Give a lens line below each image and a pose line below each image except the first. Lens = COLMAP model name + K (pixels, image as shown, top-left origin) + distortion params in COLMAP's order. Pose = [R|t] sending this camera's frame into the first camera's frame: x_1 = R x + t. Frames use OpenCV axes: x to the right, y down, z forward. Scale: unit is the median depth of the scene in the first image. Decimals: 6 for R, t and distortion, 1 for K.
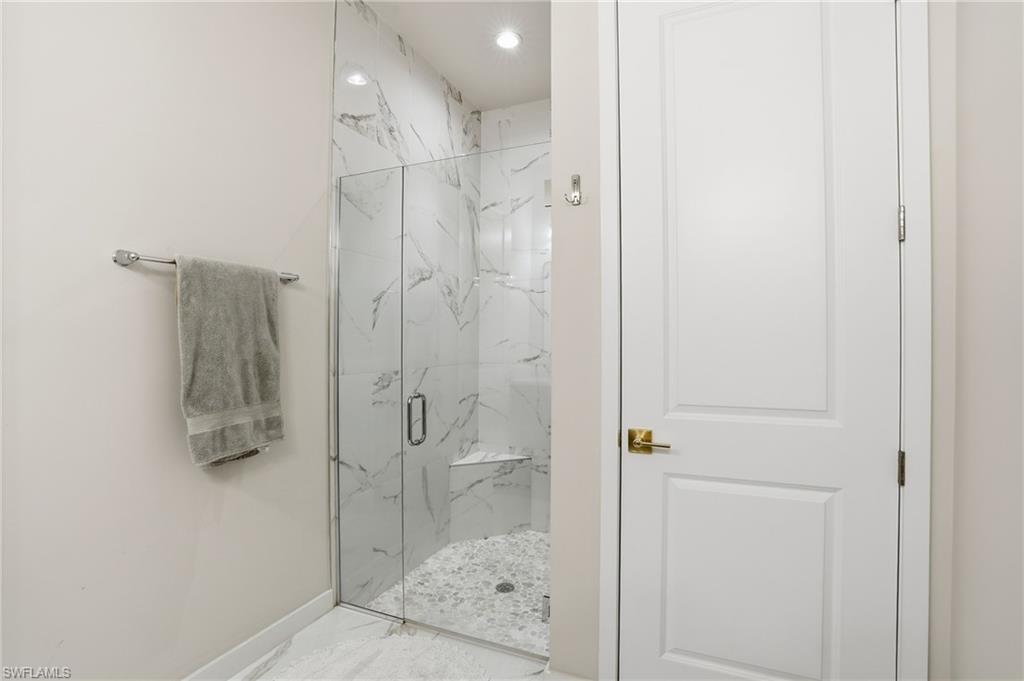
lens RADIAL K [[474.7, 0, 503.3], [0, 474.7, 339.6], [0, 0, 1]] dist [-0.059698, 0.019557]
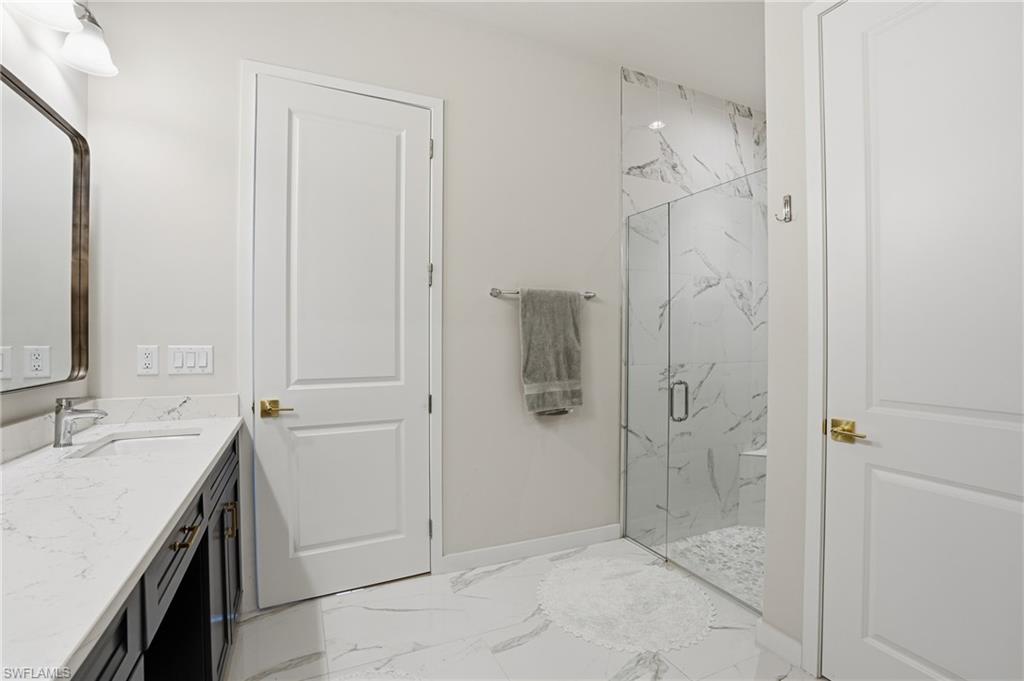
lens RADIAL K [[474.7, 0, 508.2], [0, 474.7, 339.3], [0, 0, 1]] dist [-0.059698, 0.019557]
pose [[0.735960, 0.002076, -0.677022, 0.310146], [-0.002281, 0.999997, 0.000586, 0.002945], [0.677021, 0.001113, 0.735963, -0.218474]]
